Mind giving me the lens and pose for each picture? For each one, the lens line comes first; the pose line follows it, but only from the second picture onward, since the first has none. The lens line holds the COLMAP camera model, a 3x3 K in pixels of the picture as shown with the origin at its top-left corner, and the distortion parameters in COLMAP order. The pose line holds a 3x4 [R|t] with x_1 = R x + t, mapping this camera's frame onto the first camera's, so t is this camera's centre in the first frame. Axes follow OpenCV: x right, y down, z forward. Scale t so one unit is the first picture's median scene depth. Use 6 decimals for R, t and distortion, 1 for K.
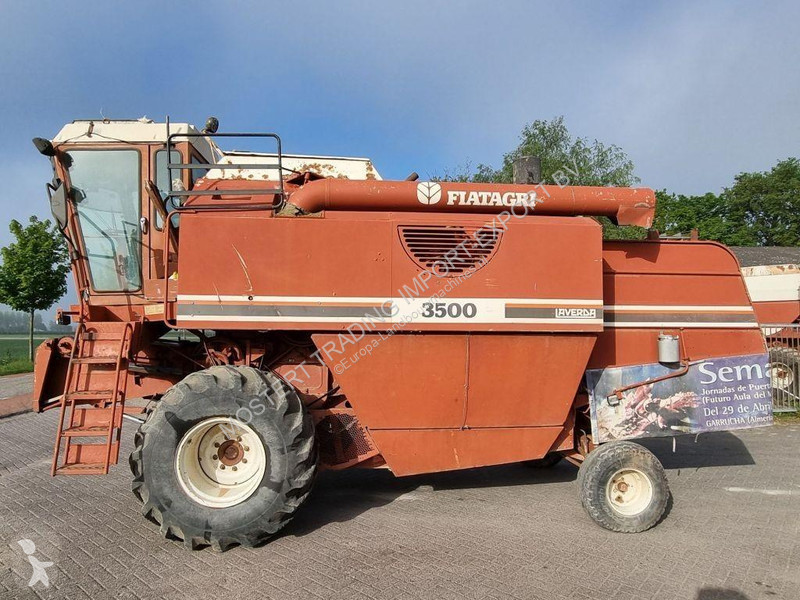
lens RADIAL K [[554.6, 0, 391.1], [0, 554.6, 297.2], [0, 0, 1]] dist [0.092085, -0.082198]
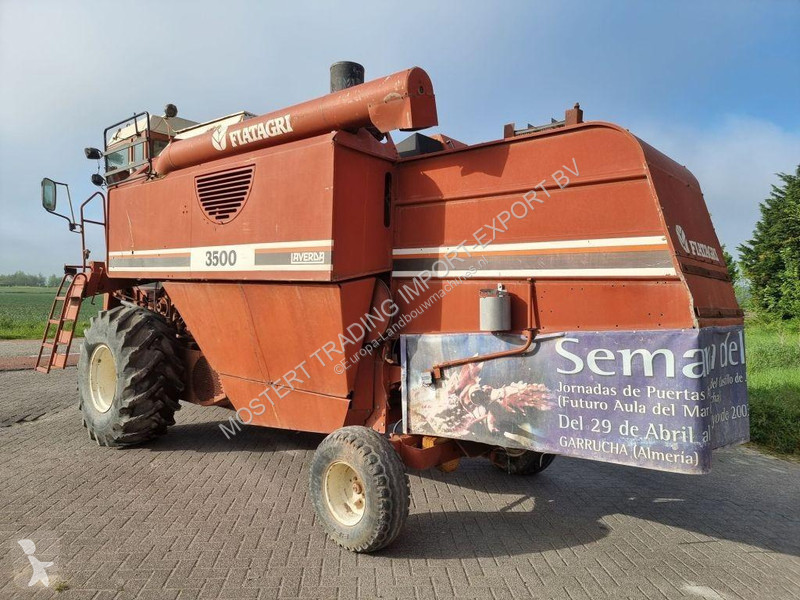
lens RADIAL K [[554.6, 0, 391.1], [0, 554.6, 297.2], [0, 0, 1]] dist [0.092085, -0.082198]
pose [[0.654113, 0.022731, -0.756055, 0.886839], [0.019511, 0.998709, 0.046907, 0.043931], [0.756145, -0.045433, 0.652825, 0.498115]]
